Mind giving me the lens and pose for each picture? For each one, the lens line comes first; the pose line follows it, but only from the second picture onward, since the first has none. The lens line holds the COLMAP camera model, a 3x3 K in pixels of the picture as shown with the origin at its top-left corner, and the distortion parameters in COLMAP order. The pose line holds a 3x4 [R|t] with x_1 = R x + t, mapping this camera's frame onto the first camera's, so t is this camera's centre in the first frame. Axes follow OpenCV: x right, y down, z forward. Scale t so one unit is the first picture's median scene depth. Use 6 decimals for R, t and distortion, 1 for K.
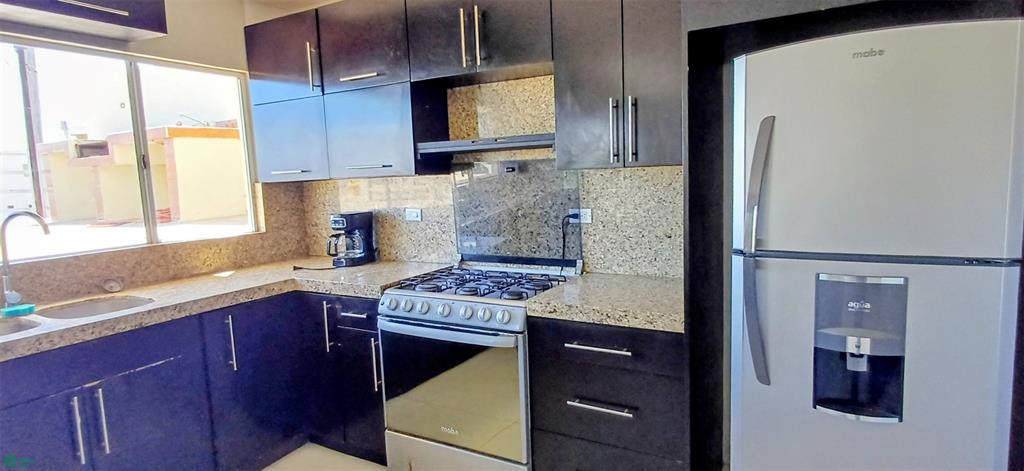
lens RADIAL K [[553.6, 0, 510.7], [0, 553.6, 238.3], [0, 0, 1]] dist [0.006626, 0.000735]
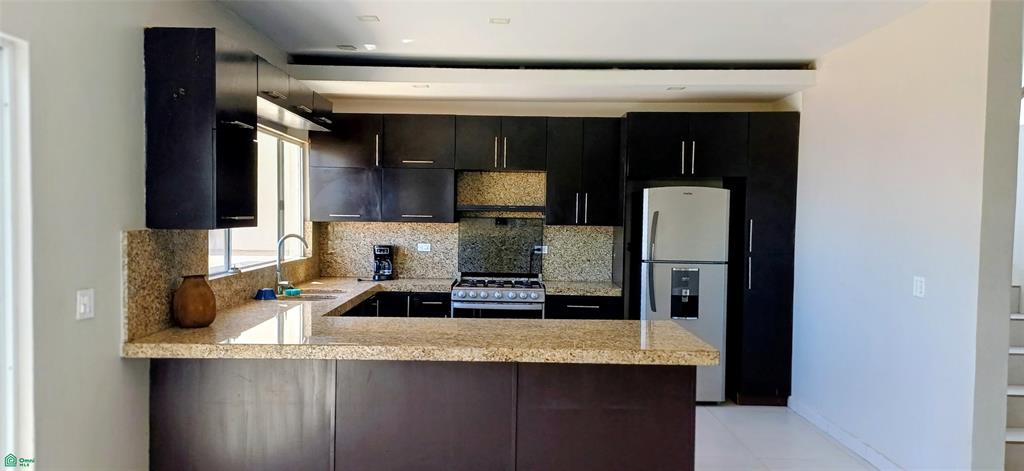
lens RADIAL K [[819.2, 0, 484.4], [0, 819.2, 256.0], [0, 0, 1]] dist [0.120847, -0.158706]
pose [[0.879210, 0.027904, 0.475617, -1.299434], [0.005781, 0.997585, -0.069213, 0.163597], [-0.476400, 0.063602, 0.876925, -1.263336]]
